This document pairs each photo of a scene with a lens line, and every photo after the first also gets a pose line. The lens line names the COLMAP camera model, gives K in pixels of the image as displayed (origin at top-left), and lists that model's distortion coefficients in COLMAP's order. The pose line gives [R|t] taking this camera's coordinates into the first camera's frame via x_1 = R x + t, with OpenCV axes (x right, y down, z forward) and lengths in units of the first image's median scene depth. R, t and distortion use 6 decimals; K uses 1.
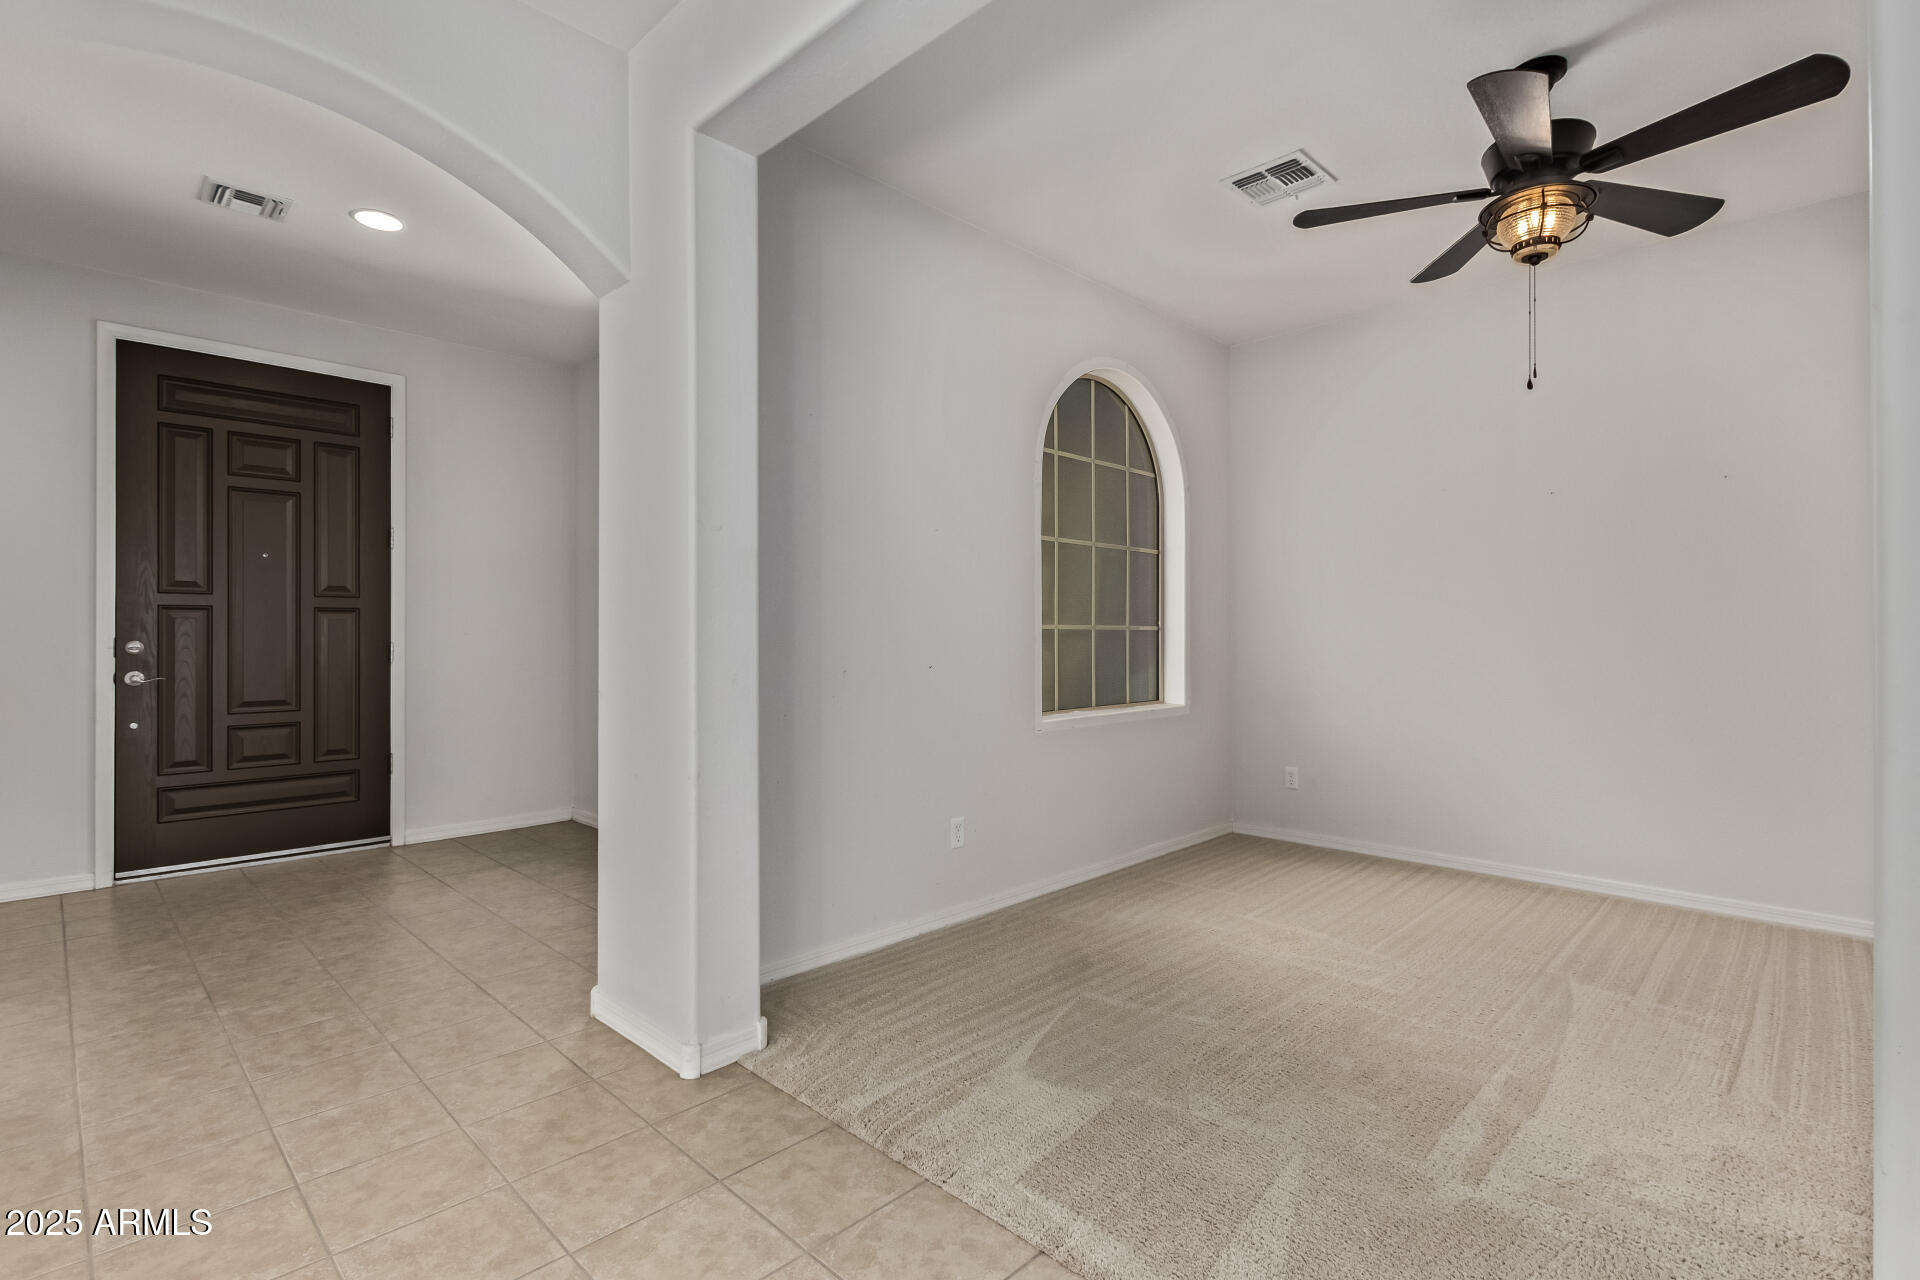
lens RADIAL K [[883.8, 0, 971.7], [0, 883.8, 639.5], [0, 0, 1]] dist [-0.000929, -0.000454]
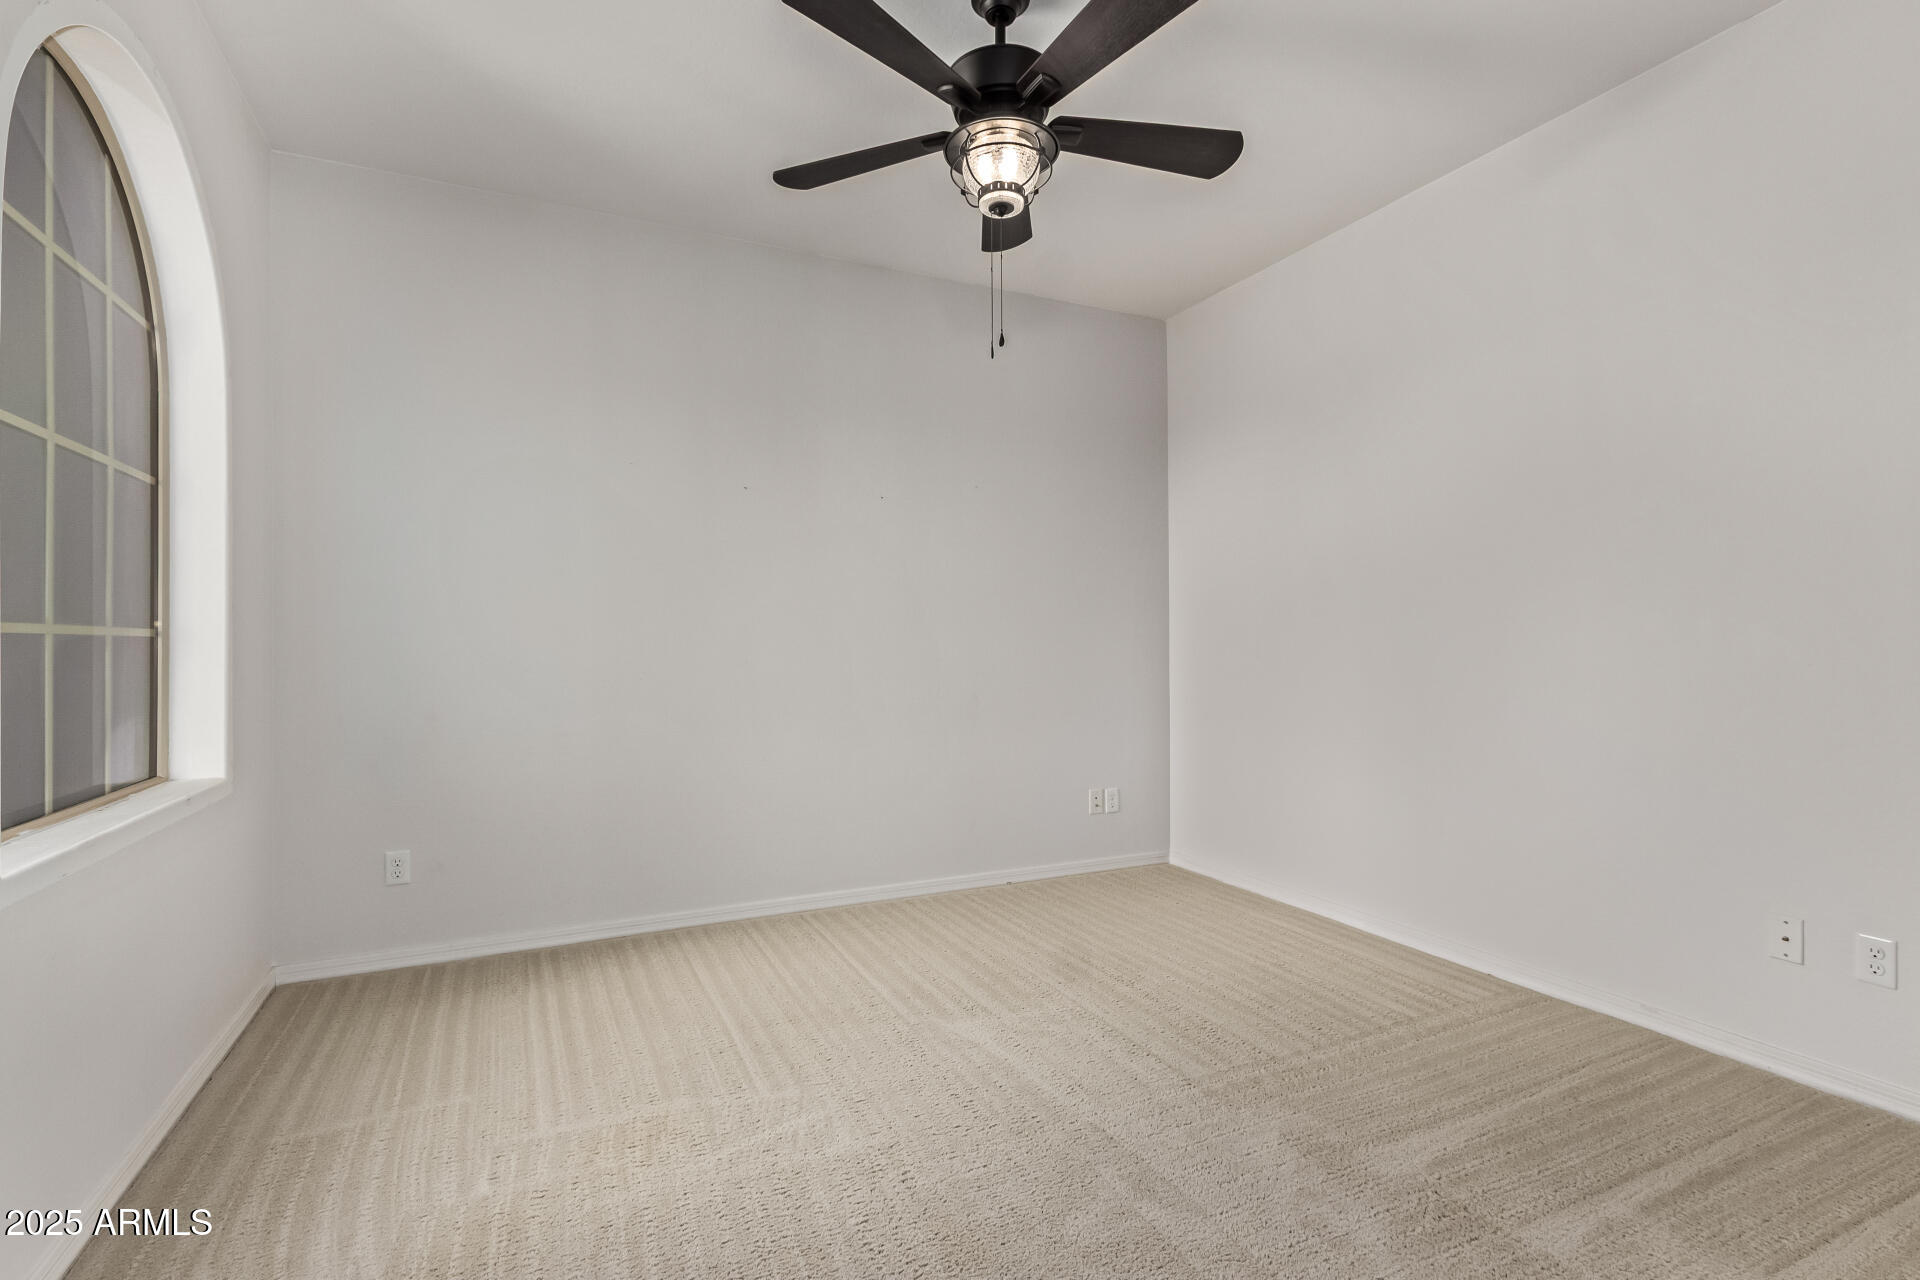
lens RADIAL K [[883.8, 0, 971.7], [0, 883.8, 639.5], [0, 0, 1]] dist [-0.000929, -0.000454]
pose [[0.344417, 0.004123, 0.938808, -0.099217], [0.008408, 0.999937, -0.007476, -0.001190], [-0.938779, 0.010468, 0.344360, 0.388715]]
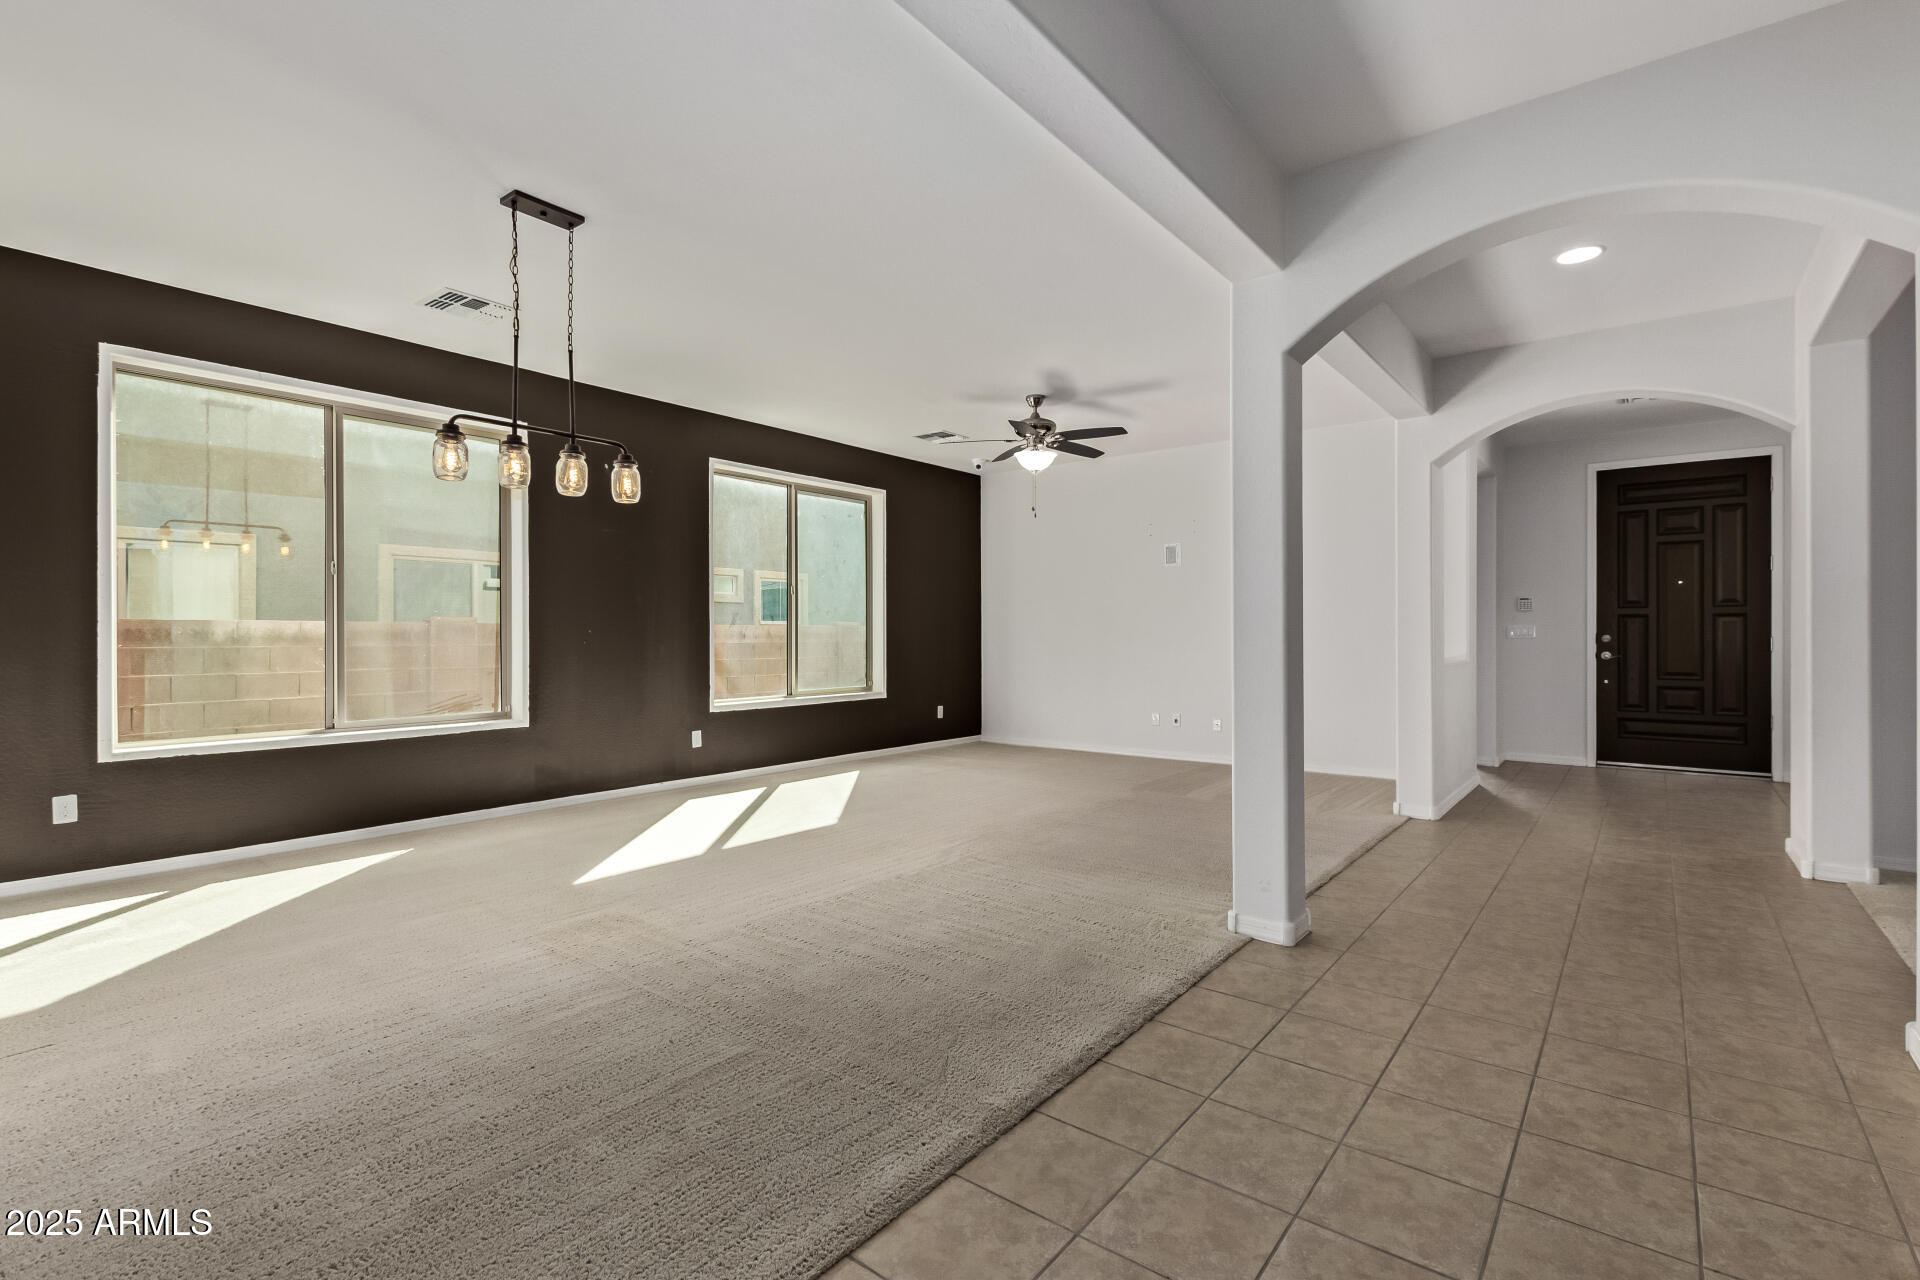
lens RADIAL K [[876.2, 0, 964.6], [0, 876.2, 627.4], [0, 0, 1]] dist [0.022637, -0.000040]
pose [[0.093709, -0.006226, -0.995580, 0.747085], [-0.002473, 0.999976, -0.006487, 0.001062], [0.995597, 0.003070, 0.093691, -0.487392]]
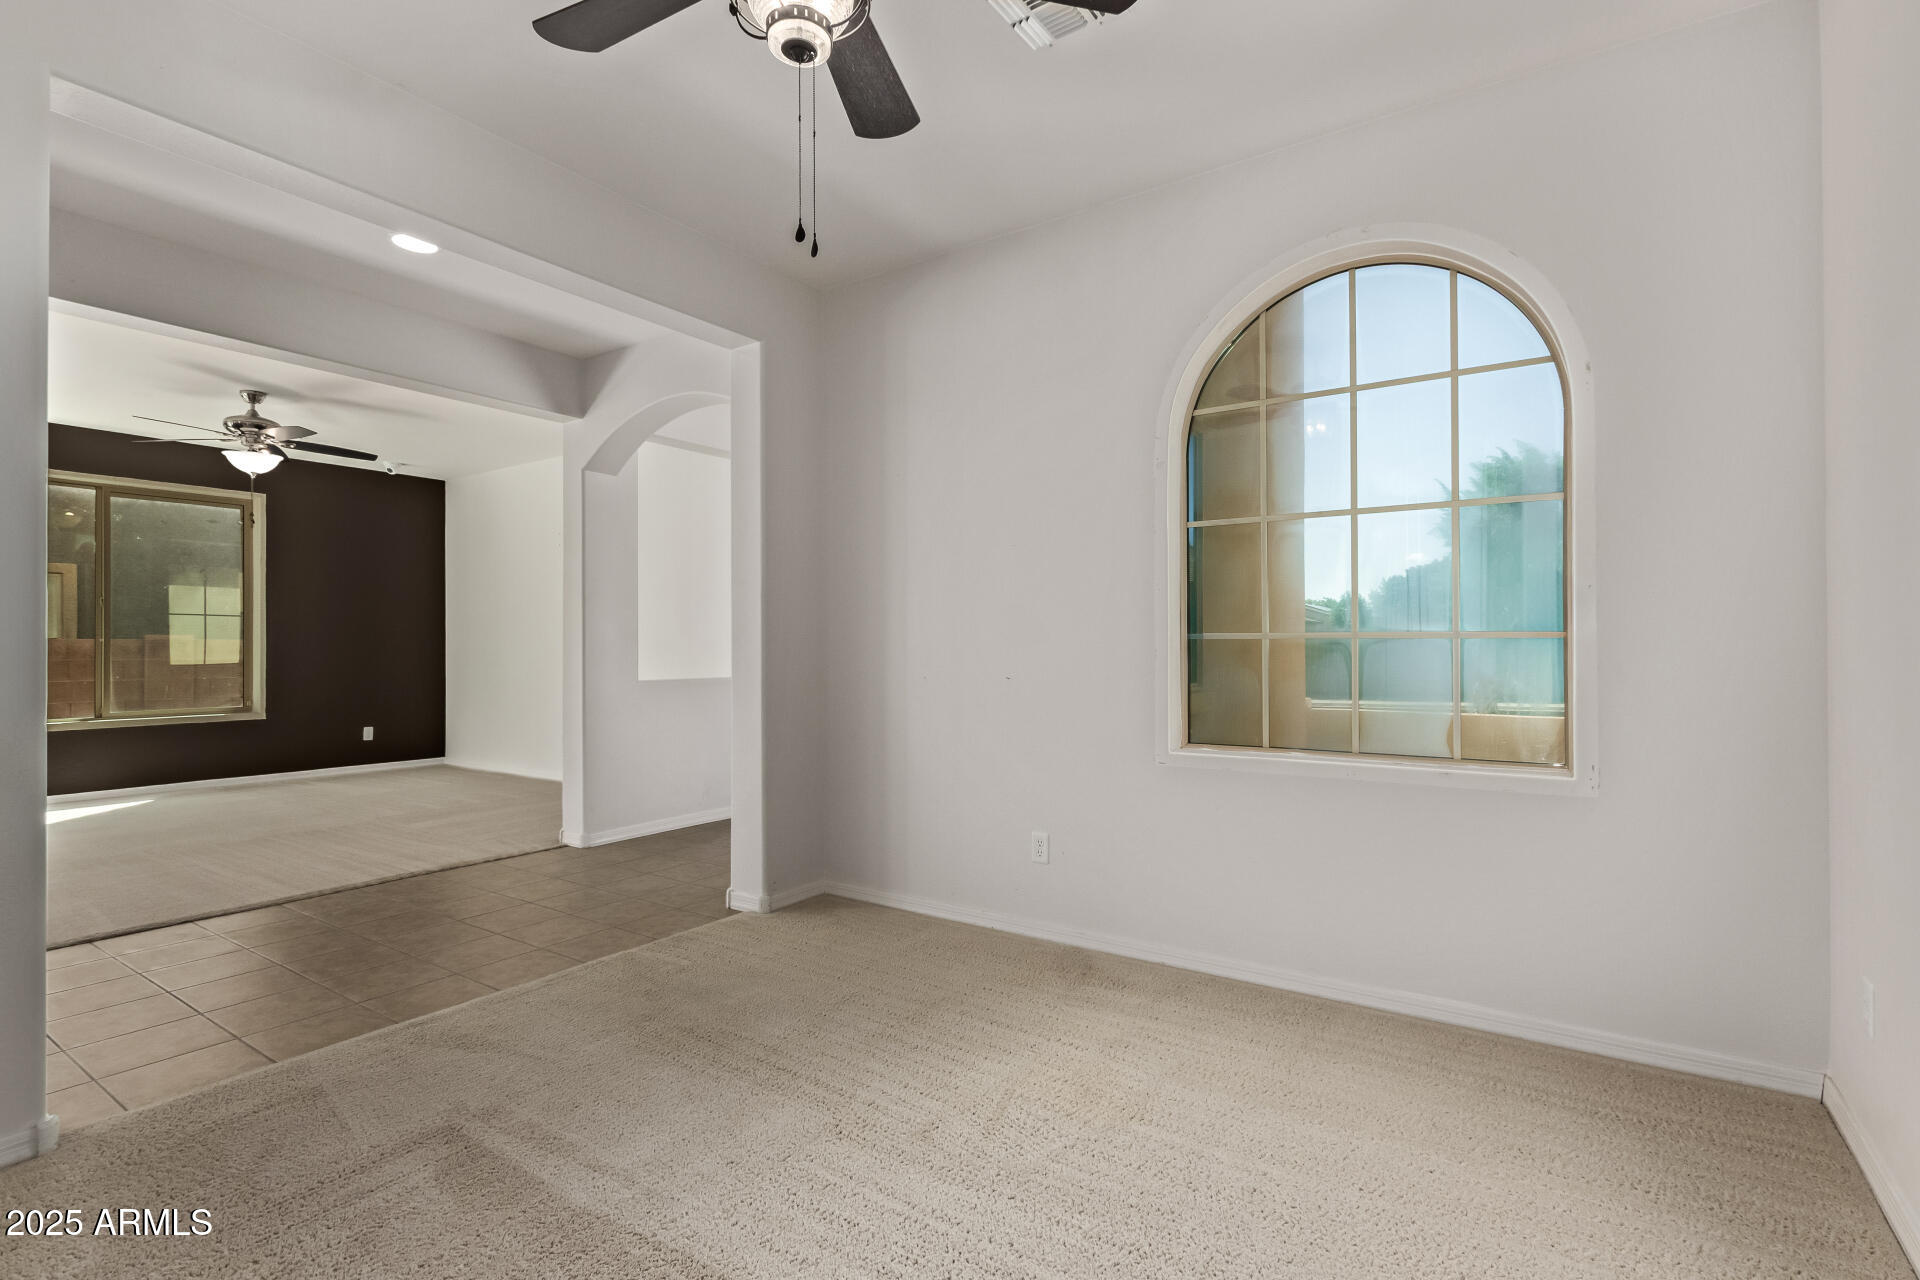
lens RADIAL K [[883.8, 0, 971.7], [0, 883.8, 639.5], [0, 0, 1]] dist [-0.000929, -0.000454]
pose [[0.186593, -0.008053, -0.982404, 0.843549], [-0.001046, 0.999964, -0.008395, -0.004628], [0.982437, 0.002594, 0.186578, 0.663892]]
